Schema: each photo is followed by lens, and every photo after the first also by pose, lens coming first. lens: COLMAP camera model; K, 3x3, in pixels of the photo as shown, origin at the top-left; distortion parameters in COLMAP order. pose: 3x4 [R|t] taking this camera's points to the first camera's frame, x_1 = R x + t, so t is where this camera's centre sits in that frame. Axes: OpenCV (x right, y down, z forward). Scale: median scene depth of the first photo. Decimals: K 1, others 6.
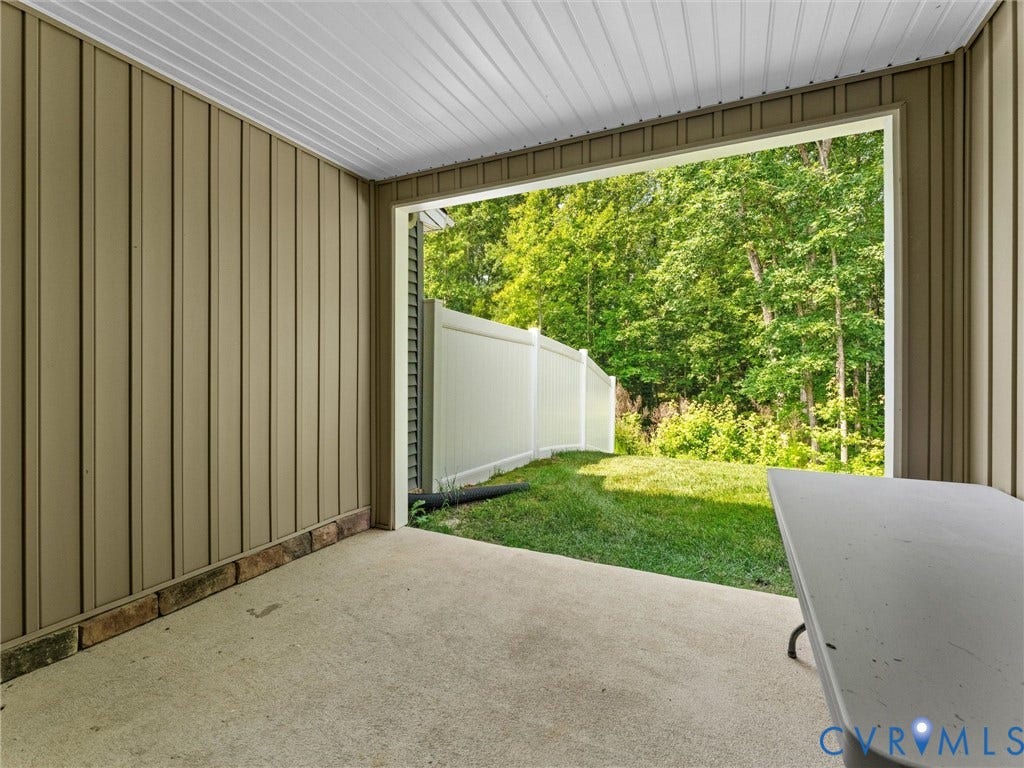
lens RADIAL K [[475.9, 0, 507.7], [0, 475.9, 376.8], [0, 0, 1]] dist [-0.001098, -0.000273]
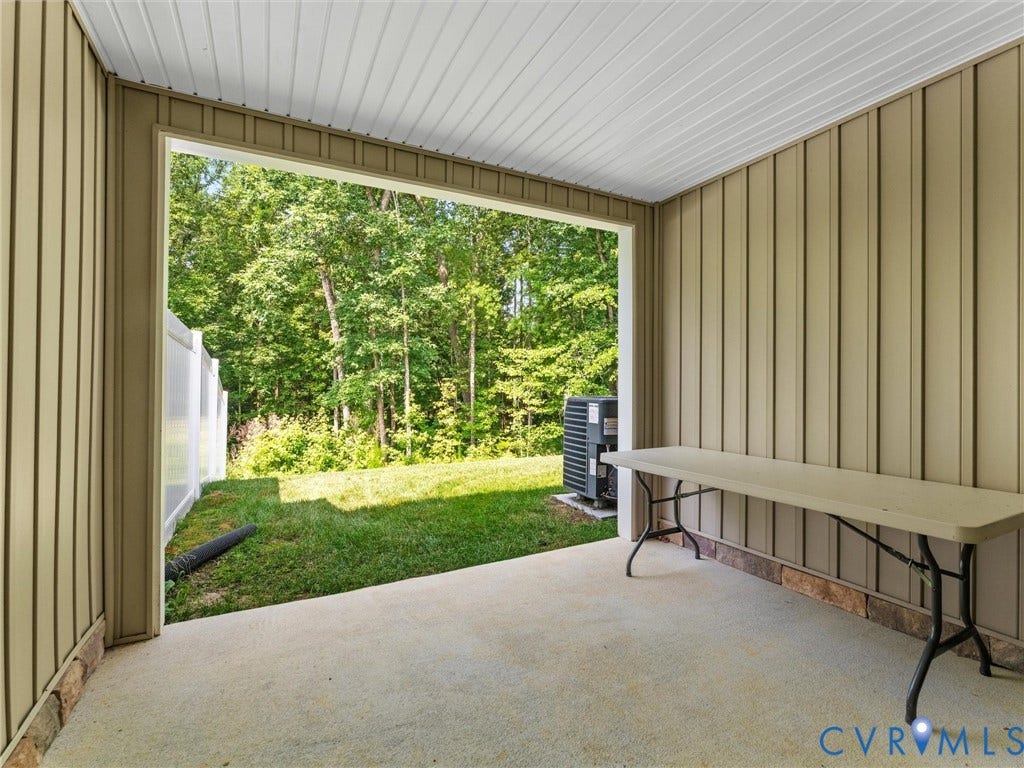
lens RADIAL K [[469.0, 0, 507.9], [0, 469.0, 384.9], [0, 0, 1]] dist [-0.002635, -0.000980]
pose [[0.596864, -0.007308, 0.802309, -0.123675], [0.015792, 0.999872, -0.002641, -0.001858], [-0.802187, 0.014246, 0.596903, 0.064744]]
